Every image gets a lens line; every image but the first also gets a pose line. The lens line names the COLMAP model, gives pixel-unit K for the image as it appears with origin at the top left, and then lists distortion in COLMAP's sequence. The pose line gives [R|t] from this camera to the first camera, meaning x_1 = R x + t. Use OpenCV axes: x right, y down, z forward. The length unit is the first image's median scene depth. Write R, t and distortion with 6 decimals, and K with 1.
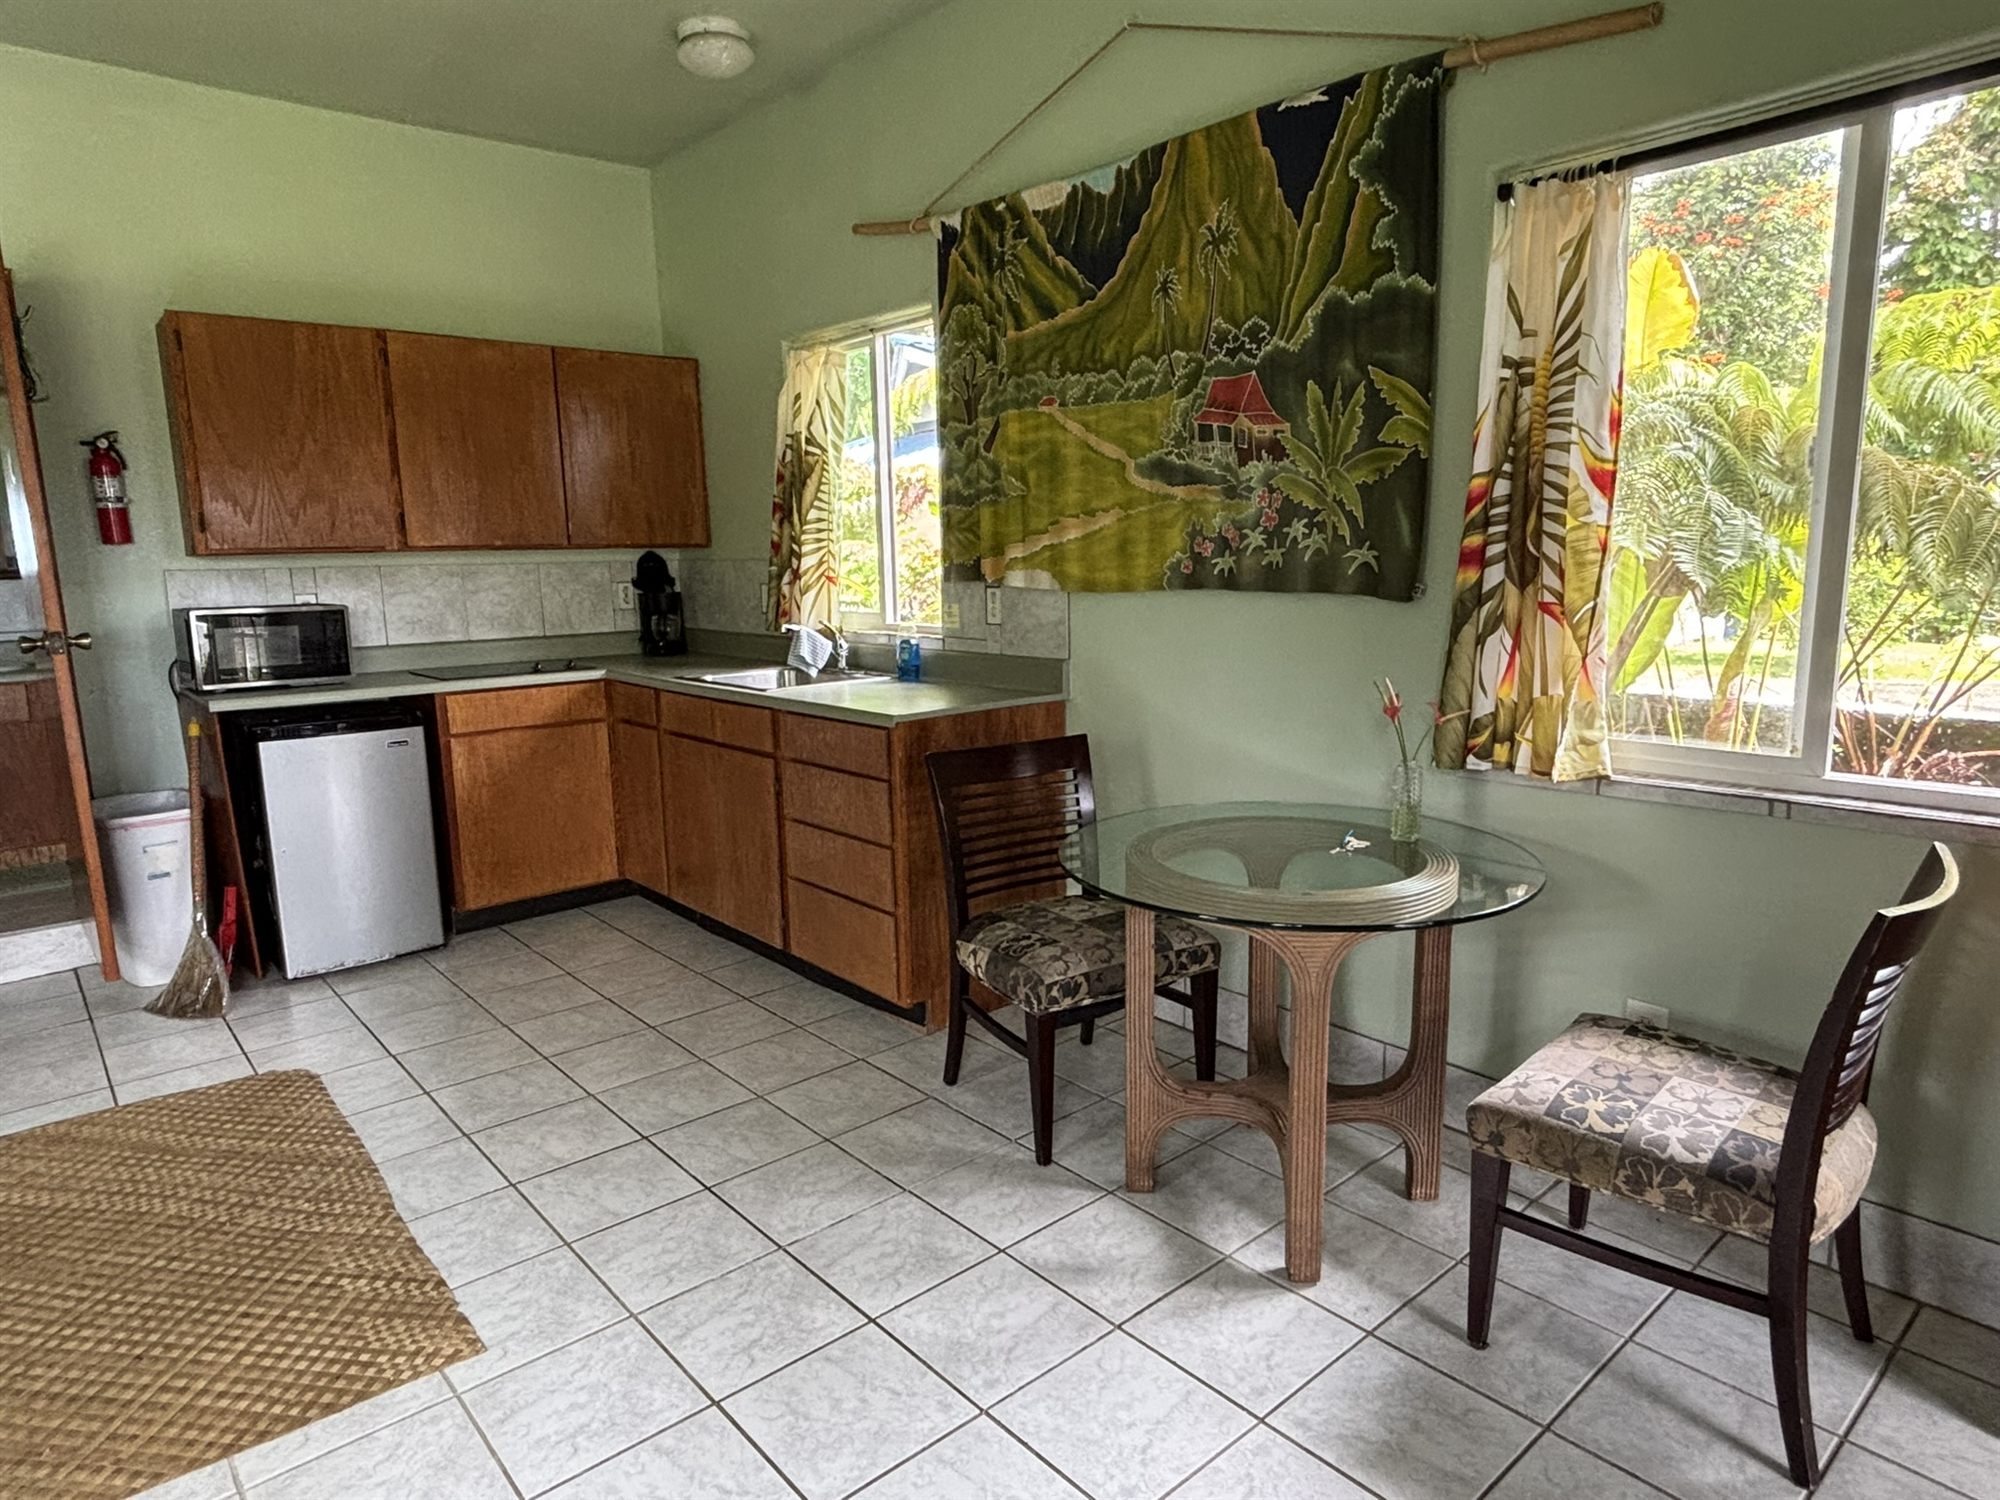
lens RADIAL K [[1193.3, 0, 998.7], [0, 1193.3, 752.1], [0, 0, 1]] dist [0.010360, -0.001055]
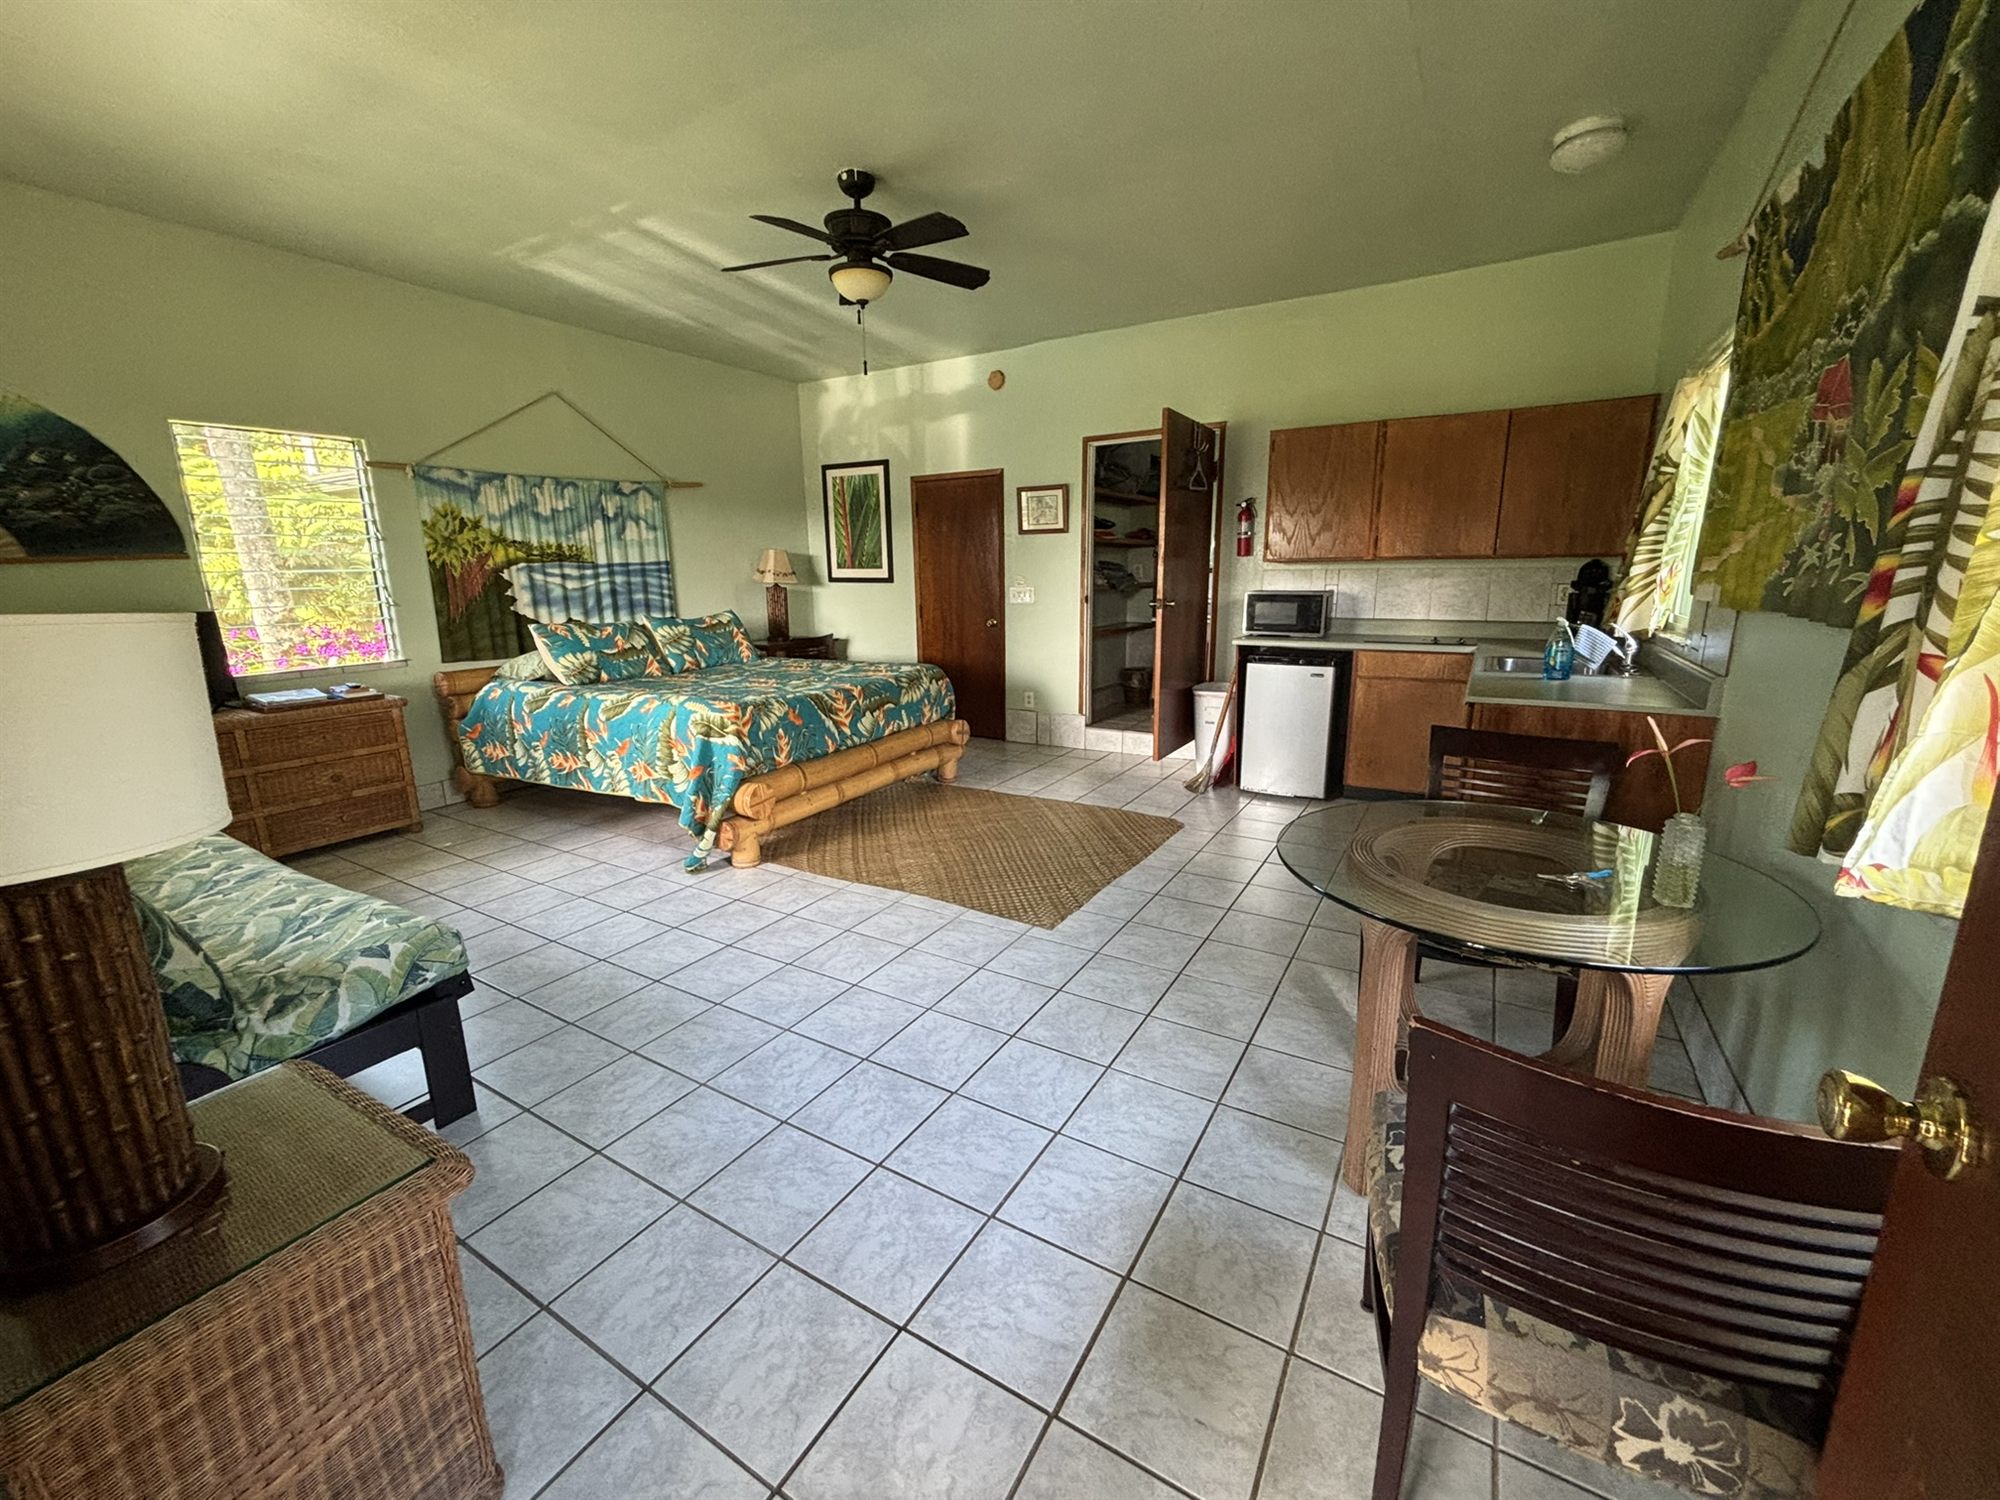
lens RADIAL K [[814.5, 0, 997.7], [0, 814.5, 749.6], [0, 0, 1]] dist [0.003744, 0.002020]
pose [[0.314685, 0.221741, -0.922932, 0.484162], [-0.156066, 0.971185, 0.180122, -0.045651], [0.936278, 0.087357, 0.340224, 0.207674]]
